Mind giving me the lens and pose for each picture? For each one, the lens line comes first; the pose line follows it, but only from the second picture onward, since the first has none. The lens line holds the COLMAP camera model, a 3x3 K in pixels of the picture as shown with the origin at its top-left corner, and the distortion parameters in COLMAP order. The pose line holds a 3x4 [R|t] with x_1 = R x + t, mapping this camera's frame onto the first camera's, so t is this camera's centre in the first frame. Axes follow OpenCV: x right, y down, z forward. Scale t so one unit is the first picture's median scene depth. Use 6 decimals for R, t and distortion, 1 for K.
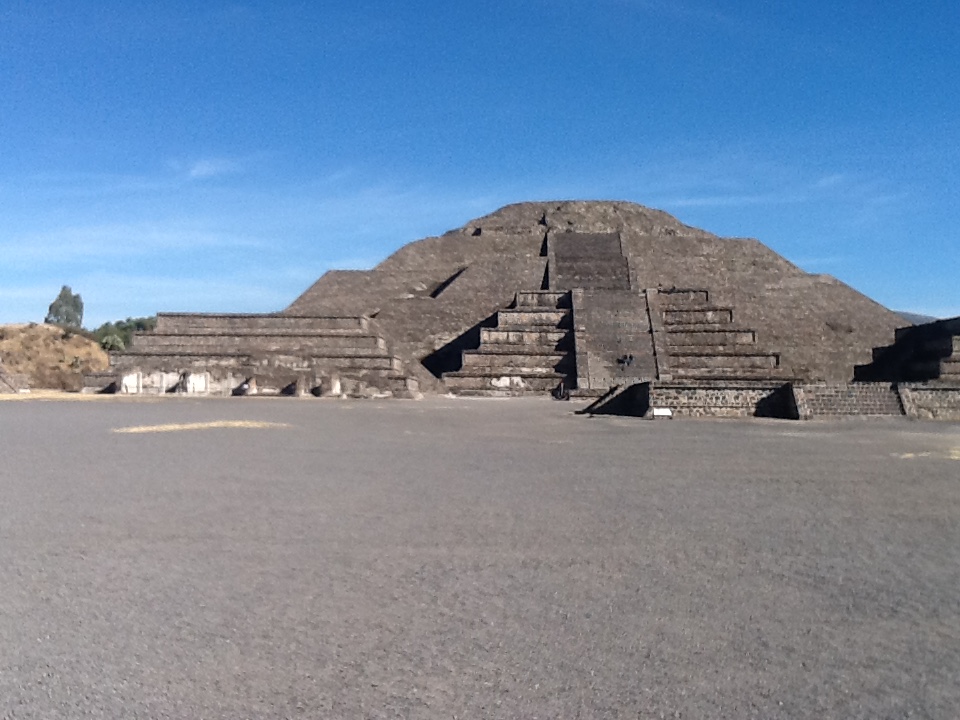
lens RADIAL K [[1177.7, 0, 449.0], [0, 1177.7, 354.5], [0, 0, 1]] dist [0.068976, -0.395537]
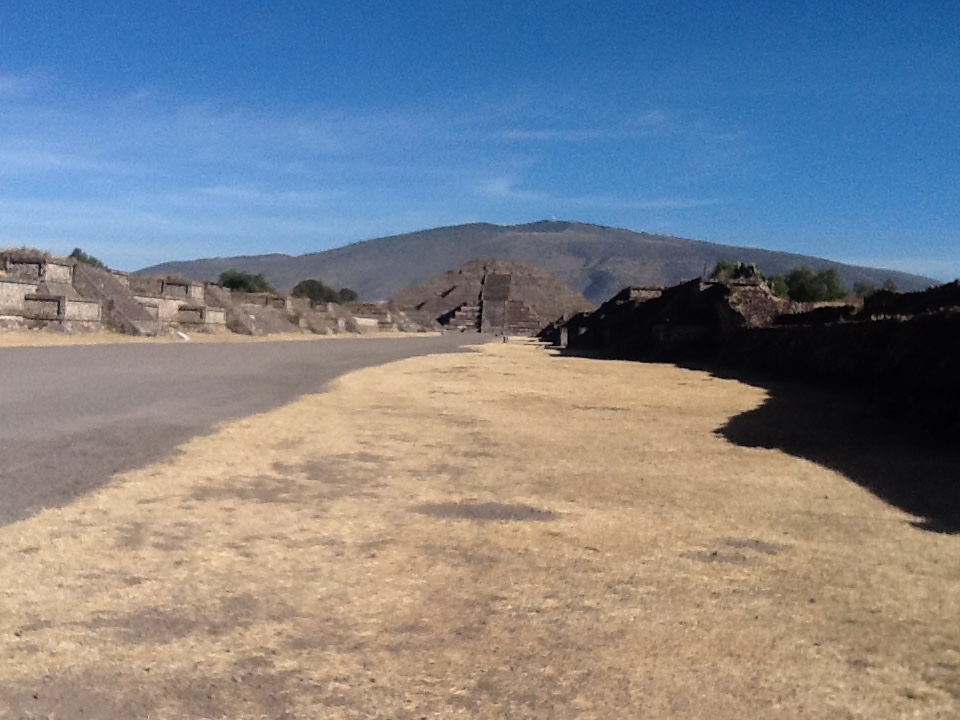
lens RADIAL K [[1177.7, 0, 449.0], [0, 1177.7, 354.5], [0, 0, 1]] dist [0.068976, -0.395537]
pose [[0.999294, 0.032900, -0.018157, 0.074100], [-0.031948, 0.998217, 0.050414, -0.068515], [0.019783, -0.049798, 0.998563, -2.443418]]
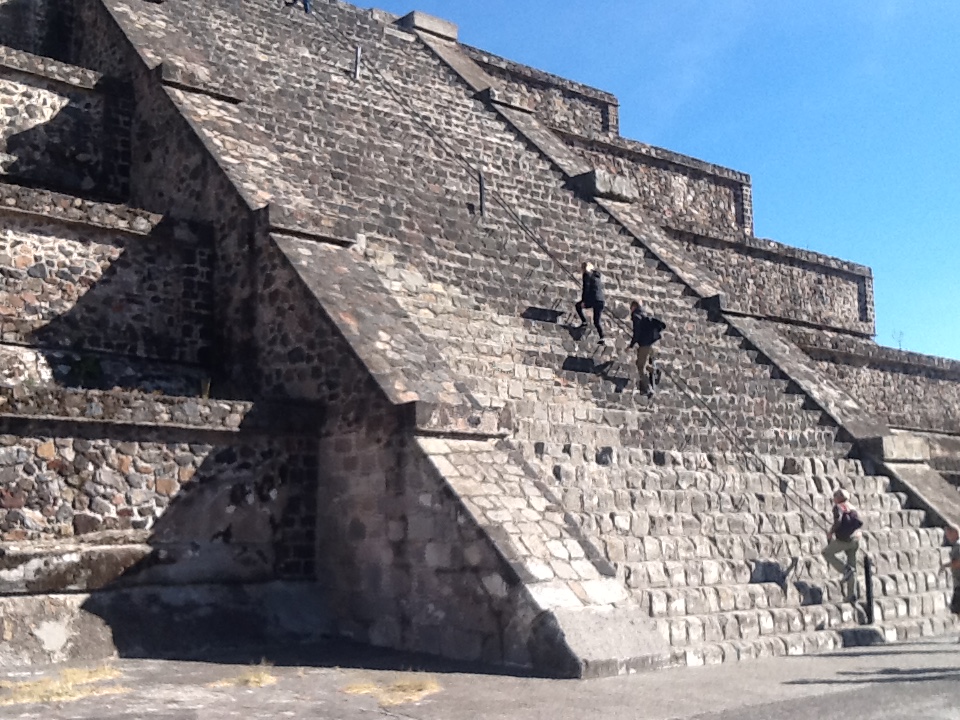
lens RADIAL K [[1177.7, 0, 449.0], [0, 1177.7, 354.5], [0, 0, 1]] dist [0.068976, -0.395537]
pose [[0.711363, 0.093219, 0.696615, 0.043881], [-0.004997, 0.991811, -0.127619, 0.023649], [-0.702807, 0.087303, 0.706003, 0.875315]]
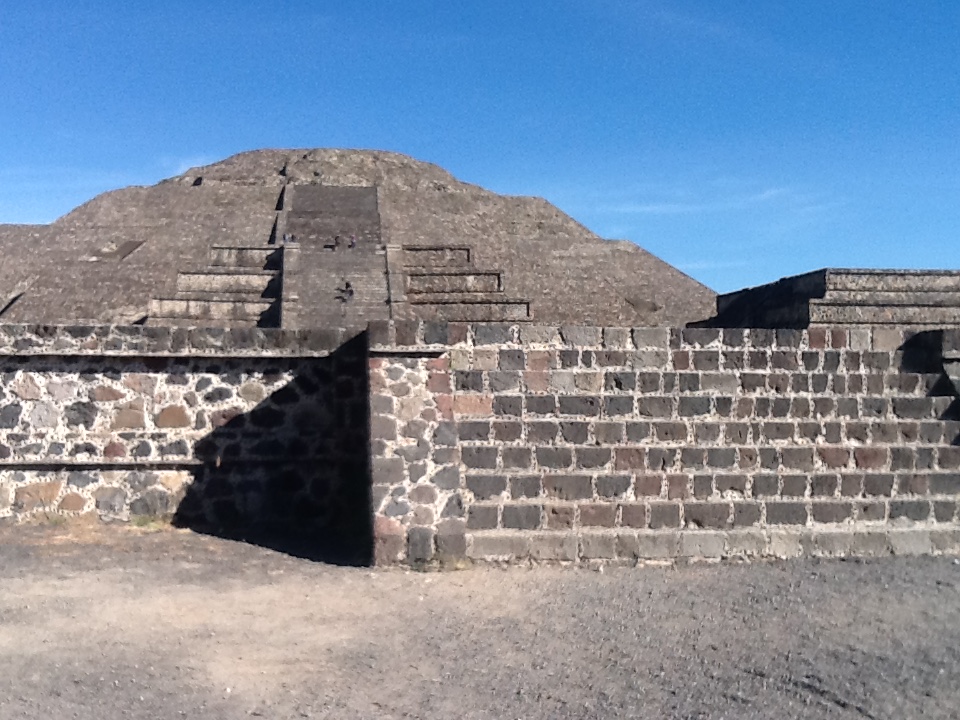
lens RADIAL K [[1177.7, 0, 449.0], [0, 1177.7, 354.5], [0, 0, 1]] dist [0.068976, -0.395537]
pose [[0.987628, 0.001292, 0.156809, 0.092313], [-0.002051, 0.999987, 0.004682, 0.009012], [-0.156801, -0.004946, 0.987618, 0.277937]]
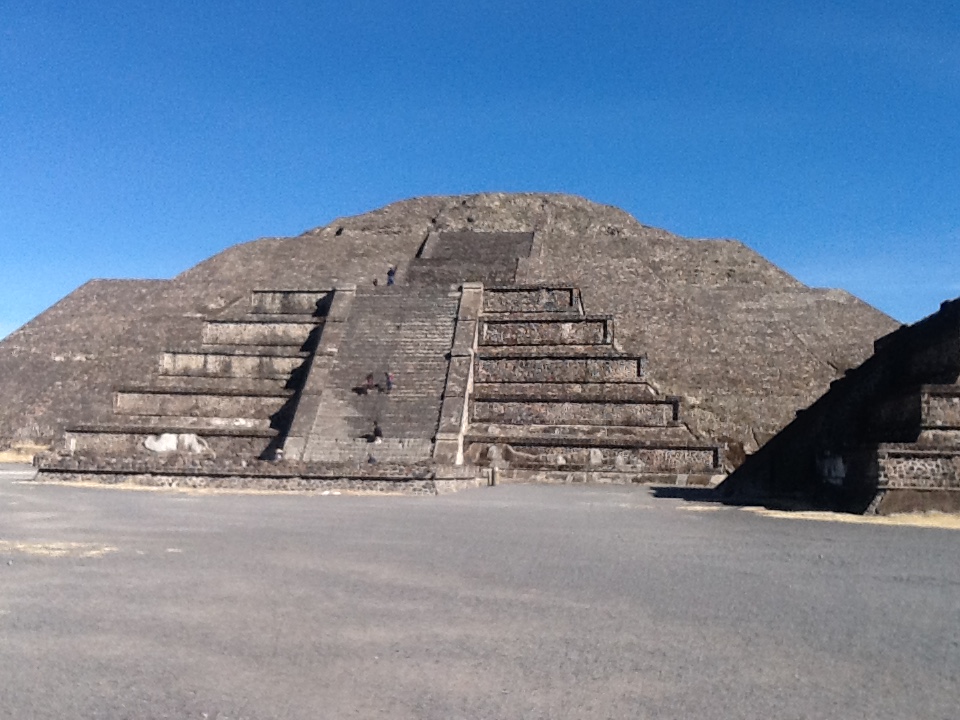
lens RADIAL K [[1177.3, 0, 444.8], [0, 1177.3, 361.6], [0, 0, 1]] dist [-0.029710, -0.015252]
pose [[0.995205, 0.011777, -0.097100, 0.216283], [-0.017186, 0.998335, -0.055066, 0.012820], [0.096289, 0.056471, 0.993750, 0.445525]]
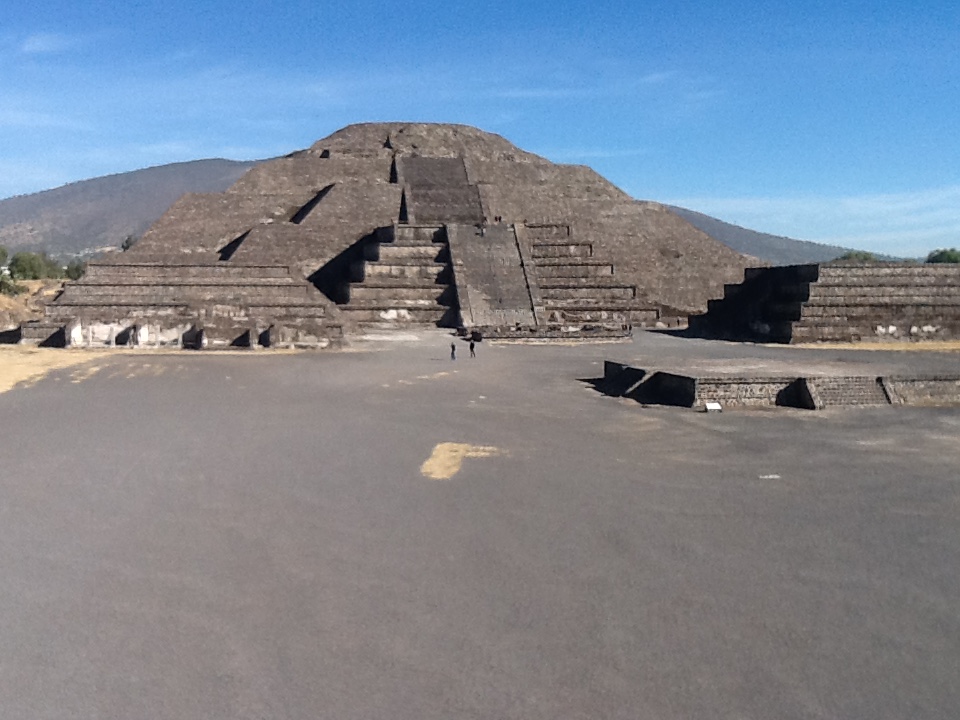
lens RADIAL K [[1177.7, 0, 449.0], [0, 1177.7, 354.5], [0, 0, 1]] dist [0.068976, -0.395537]
pose [[0.979268, -0.019181, 0.201660, -0.111987], [-0.000323, 0.995358, 0.096243, -0.041047], [-0.202569, -0.094313, 0.974716, -0.048622]]
